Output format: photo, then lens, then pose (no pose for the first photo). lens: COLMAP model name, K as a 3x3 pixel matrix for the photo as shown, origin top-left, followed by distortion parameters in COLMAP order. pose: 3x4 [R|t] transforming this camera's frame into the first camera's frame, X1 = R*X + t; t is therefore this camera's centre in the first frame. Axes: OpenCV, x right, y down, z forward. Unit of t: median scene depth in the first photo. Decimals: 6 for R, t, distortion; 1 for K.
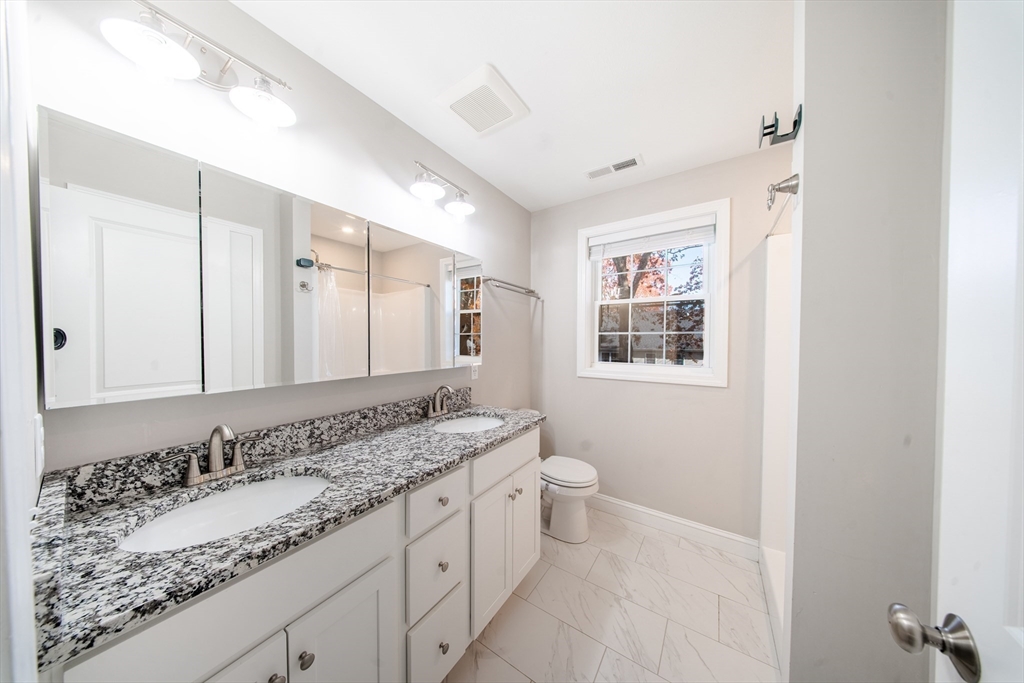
lens RADIAL K [[305.6, 0, 498.7], [0, 305.6, 336.7], [0, 0, 1]] dist [-0.000361, -0.000026]
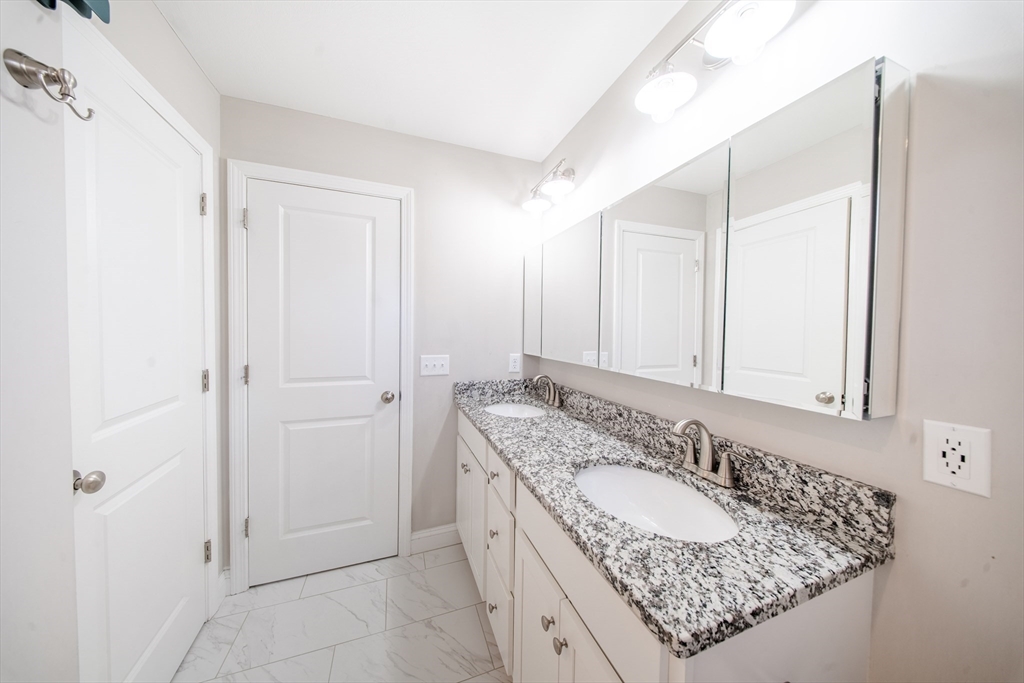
lens RADIAL K [[305.6, 0, 498.7], [0, 305.6, 336.7], [0, 0, 1]] dist [-0.000361, -0.000026]
pose [[-0.571463, 0.008071, -0.820588, 0.536824], [-0.014098, 0.999708, 0.019651, 0.016350], [0.820507, 0.022798, -0.571182, 1.251147]]
